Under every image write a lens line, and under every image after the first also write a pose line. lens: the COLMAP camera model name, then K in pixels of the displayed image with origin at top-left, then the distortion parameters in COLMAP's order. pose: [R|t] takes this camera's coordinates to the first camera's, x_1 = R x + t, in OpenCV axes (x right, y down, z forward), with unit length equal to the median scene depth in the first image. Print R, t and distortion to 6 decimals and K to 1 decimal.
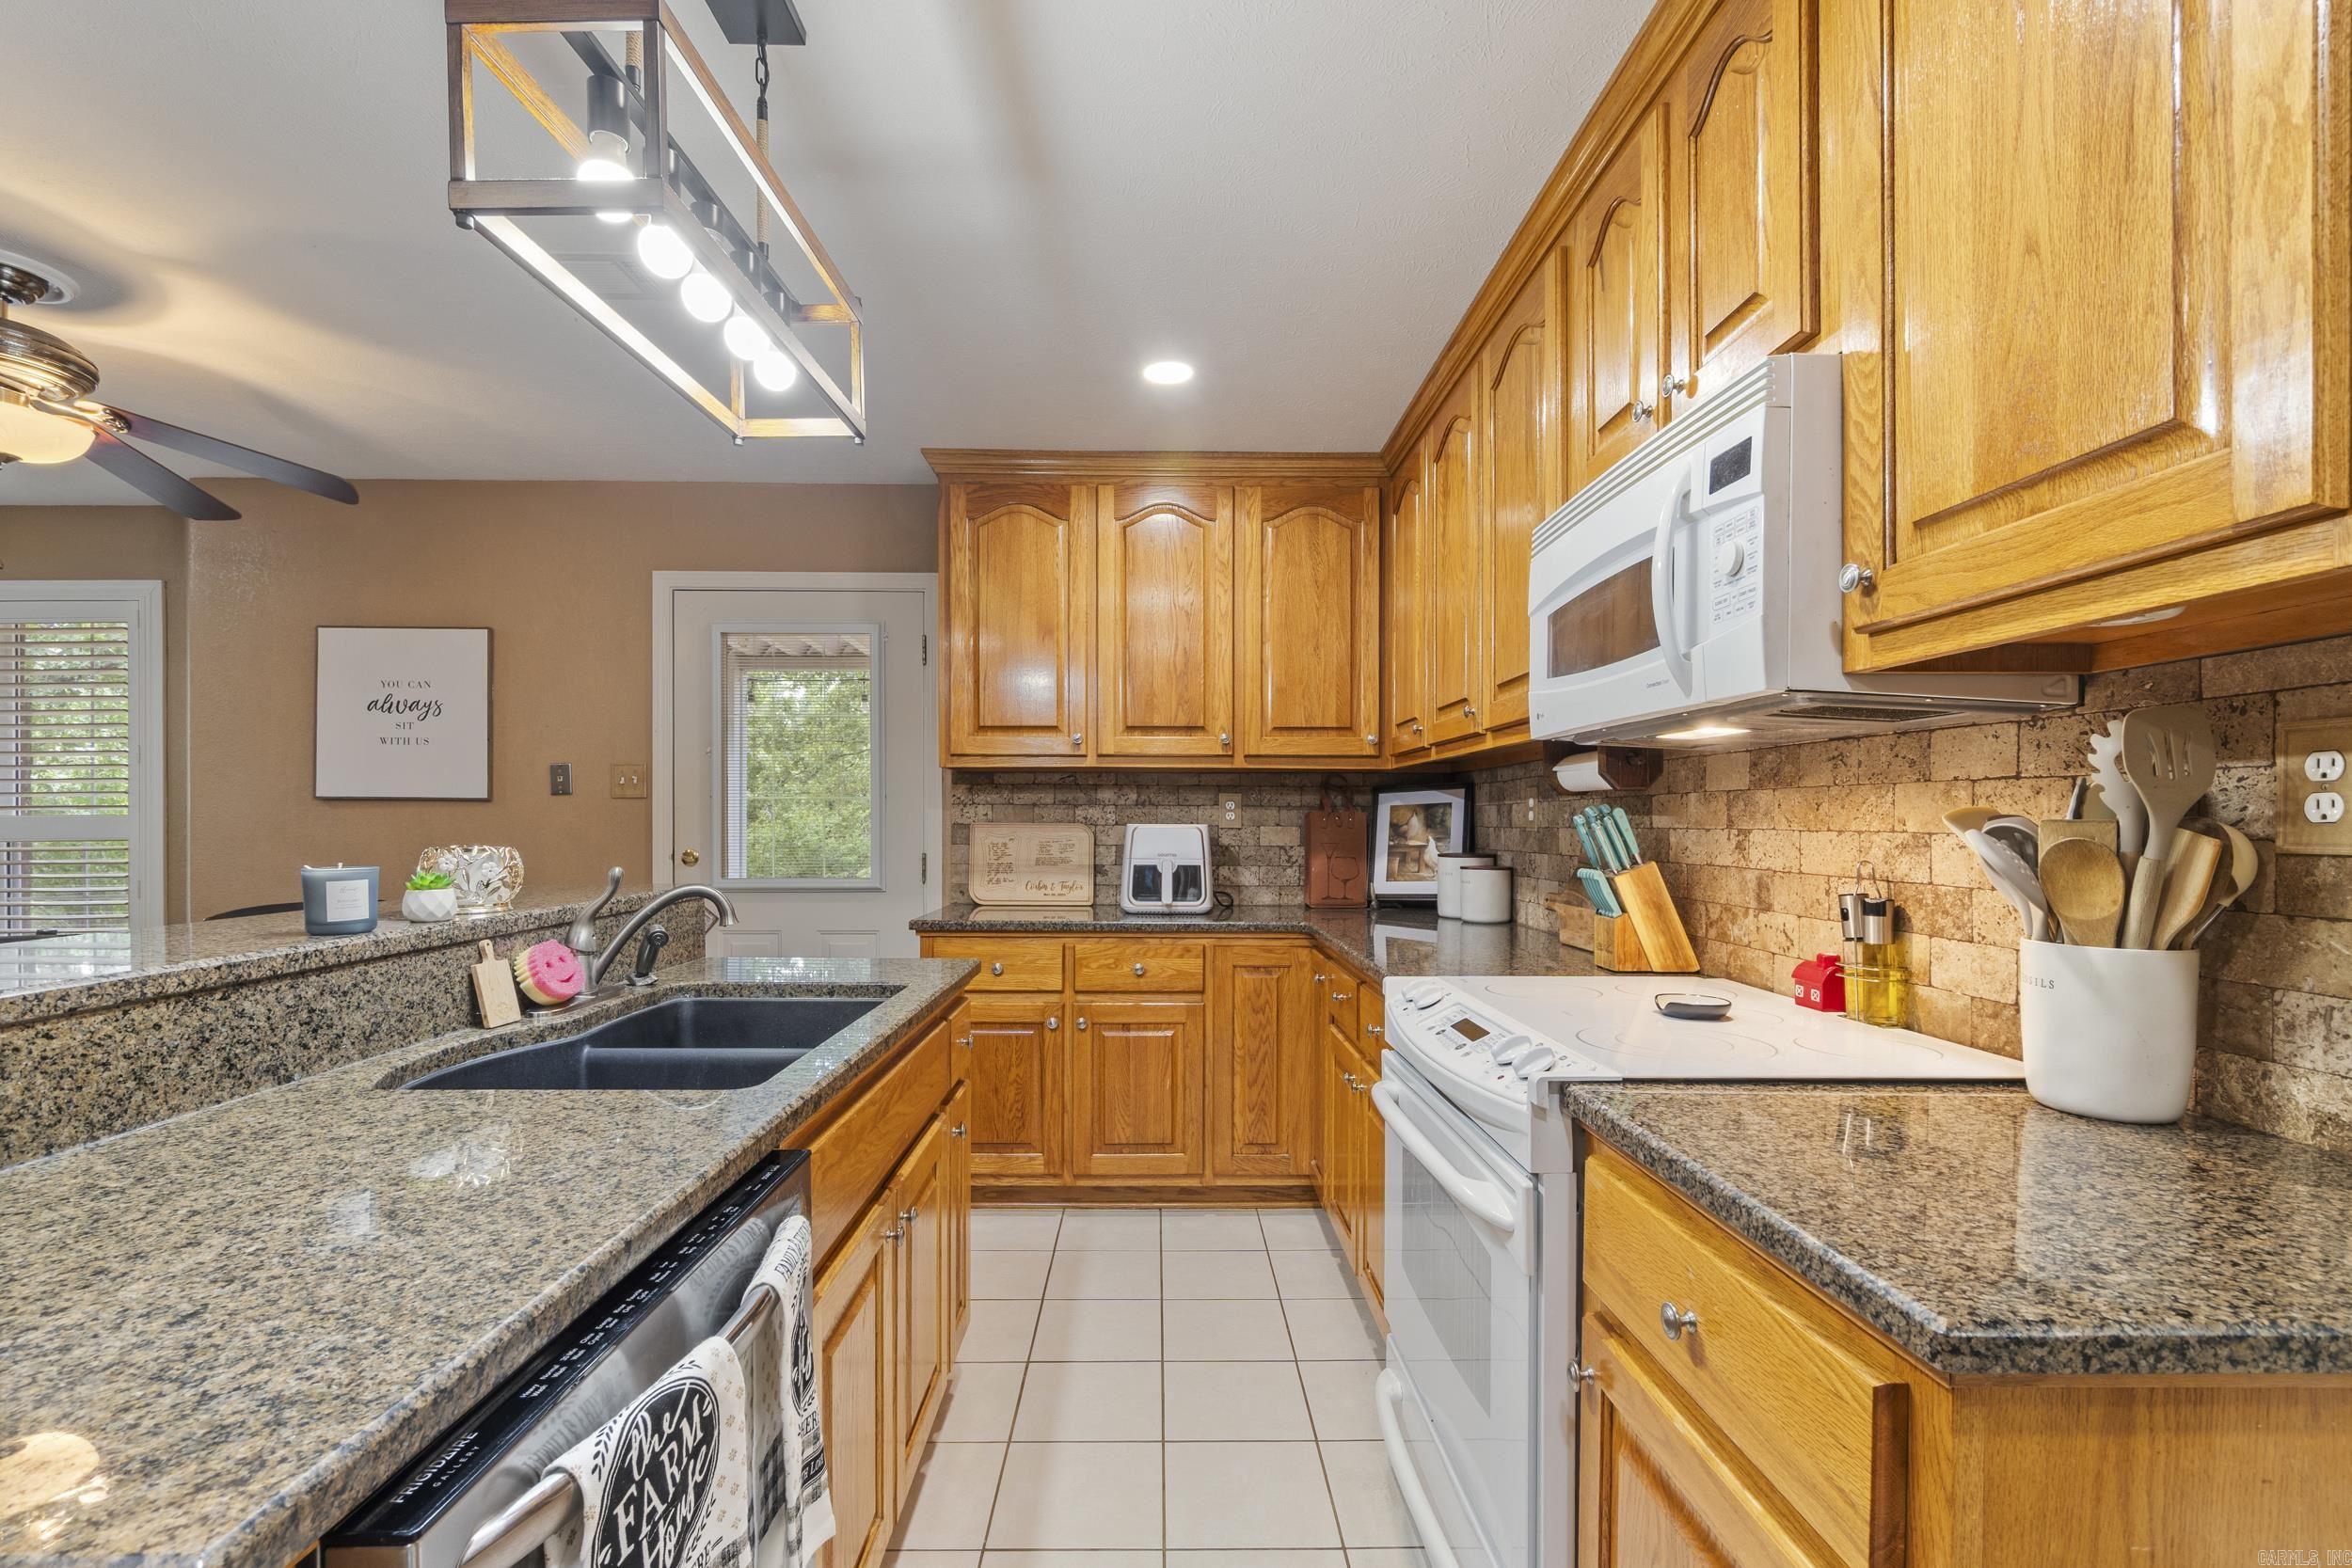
lens RADIAL K [[1029.8, 0, 1163.3], [0, 1029.8, 823.6], [0, 0, 1]] dist [-0.001970, -0.000333]
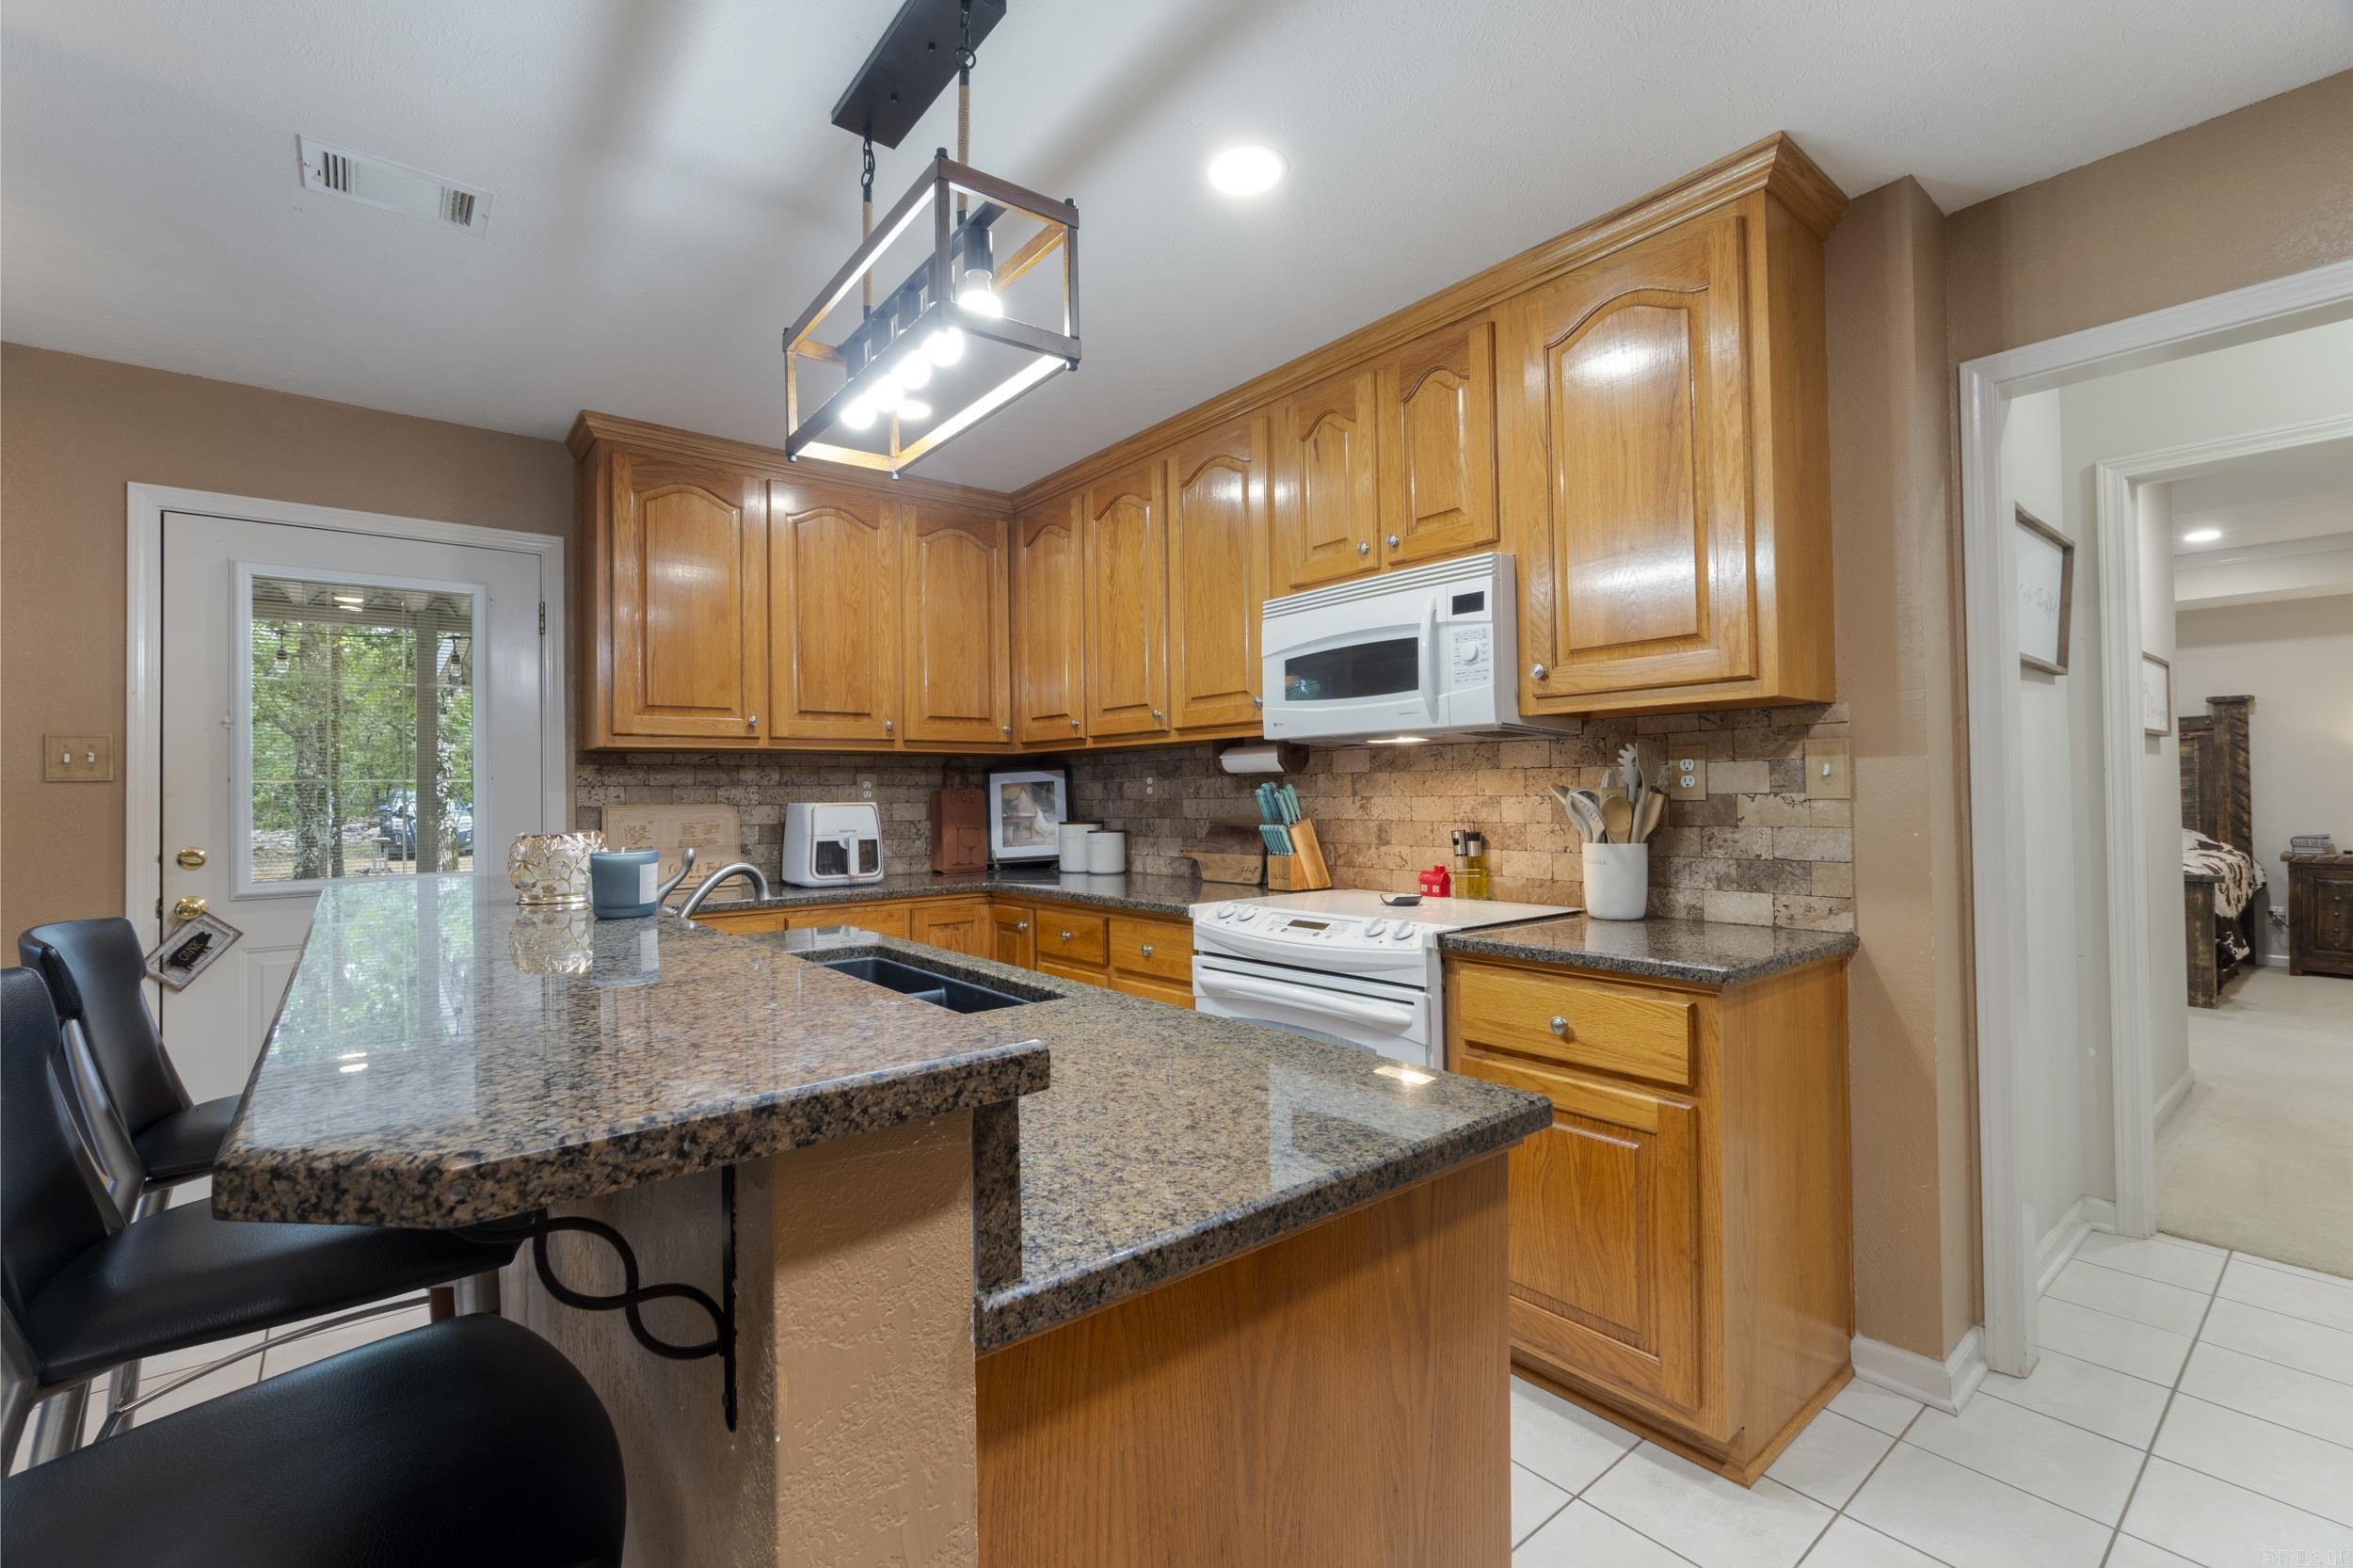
lens RADIAL K [[1030.3, 0, 1147.3], [0, 1030.3, 772.6], [0, 0, 1]] dist [-0.001970, -0.000333]
pose [[0.797286, -0.001460, 0.603600, -0.447255], [0.018132, 0.999604, -0.021533, -0.002072], [-0.603329, 0.028112, 0.796997, -0.062140]]
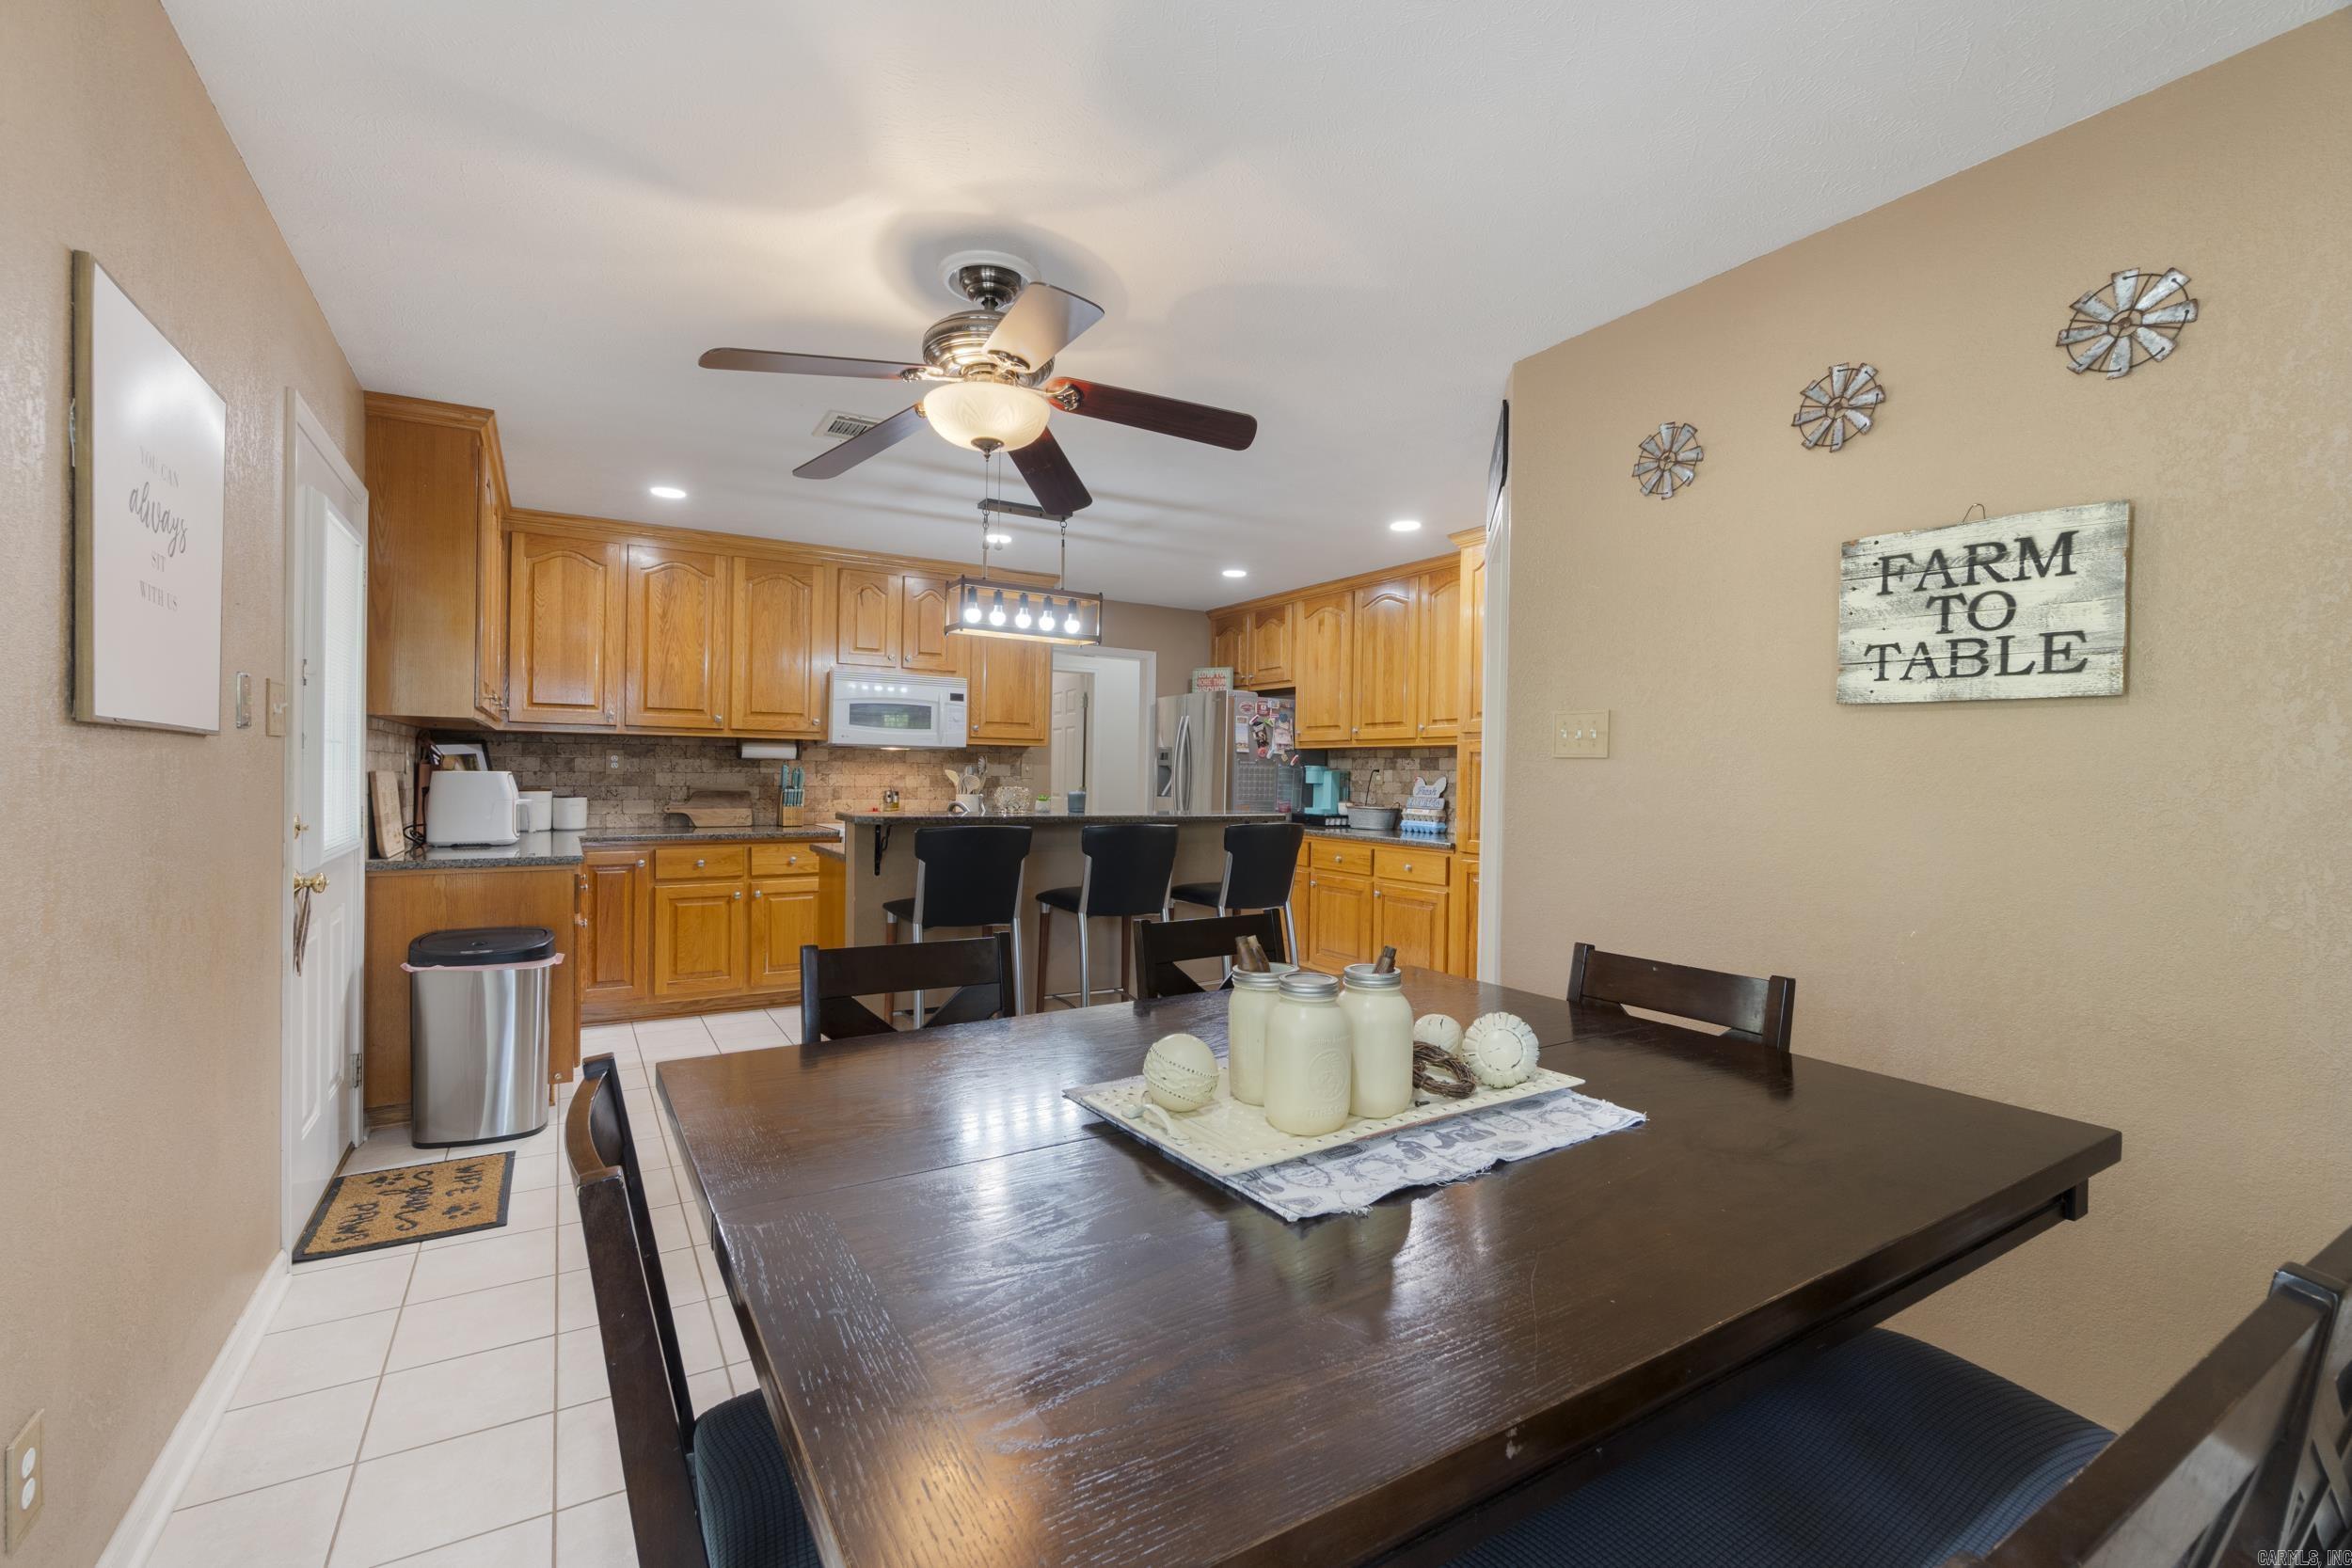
lens RADIAL K [[1029.8, 0, 1170.4], [0, 1029.8, 786.5], [0, 0, 1]] dist [-0.001970, -0.000333]
pose [[-0.502354, -0.023356, 0.864347, -1.677137], [-0.014087, 0.999724, 0.018828, -0.018149], [-0.864548, -0.002718, -0.502544, 1.055099]]
